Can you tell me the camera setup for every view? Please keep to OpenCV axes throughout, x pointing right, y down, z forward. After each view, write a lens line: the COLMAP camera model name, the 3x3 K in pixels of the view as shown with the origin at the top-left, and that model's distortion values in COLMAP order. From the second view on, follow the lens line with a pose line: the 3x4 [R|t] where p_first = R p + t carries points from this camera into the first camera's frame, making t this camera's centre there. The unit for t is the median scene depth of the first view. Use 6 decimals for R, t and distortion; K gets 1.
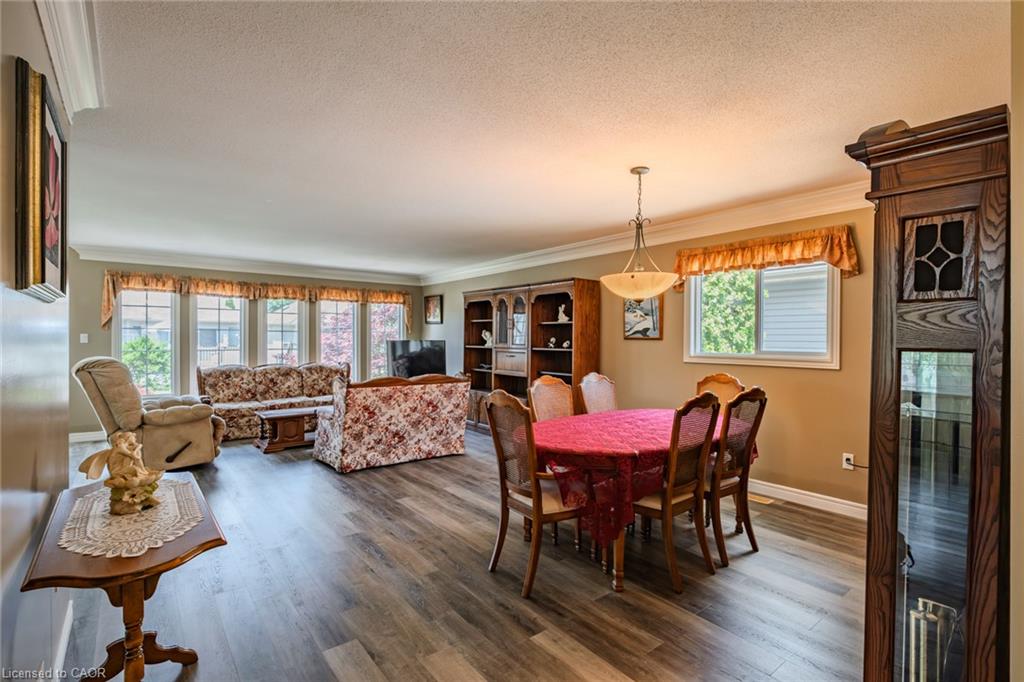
lens RADIAL K [[485.6, 0, 521.8], [0, 485.6, 341.3], [0, 0, 1]] dist [0.001308, 0.000304]
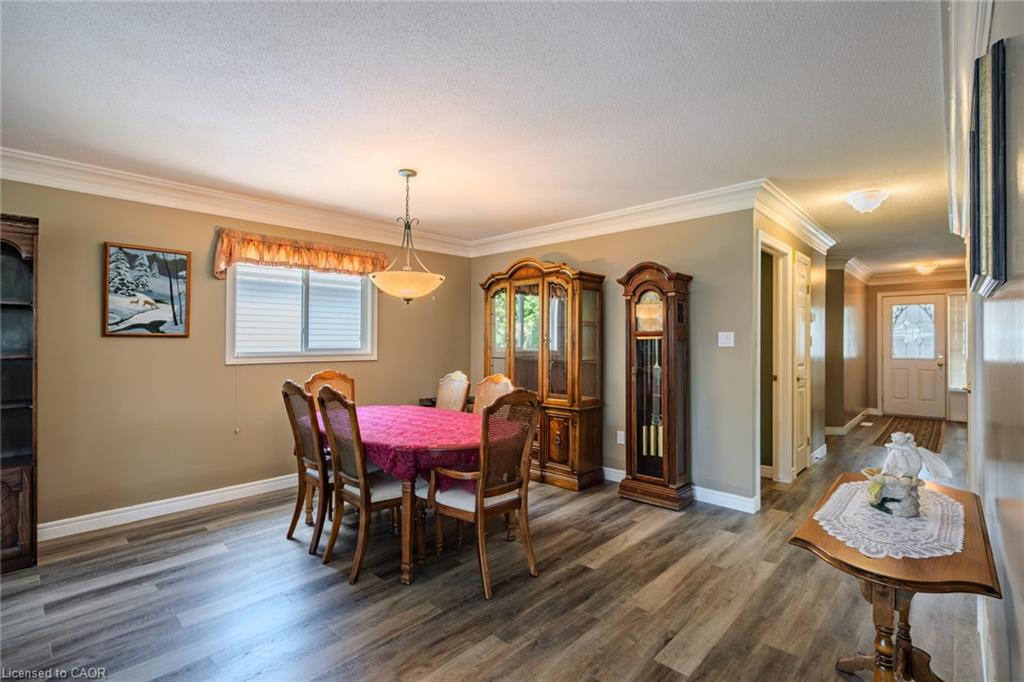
lens RADIAL K [[473.7, 0, 522.6], [0, 473.7, 337.9], [0, 0, 1]] dist [-0.004532, 0.000448]
pose [[-0.157783, 0.004340, 0.987464, -0.503806], [0.005832, 0.999977, -0.003463, 0.003044], [-0.987457, 0.005212, -0.157804, 0.587863]]
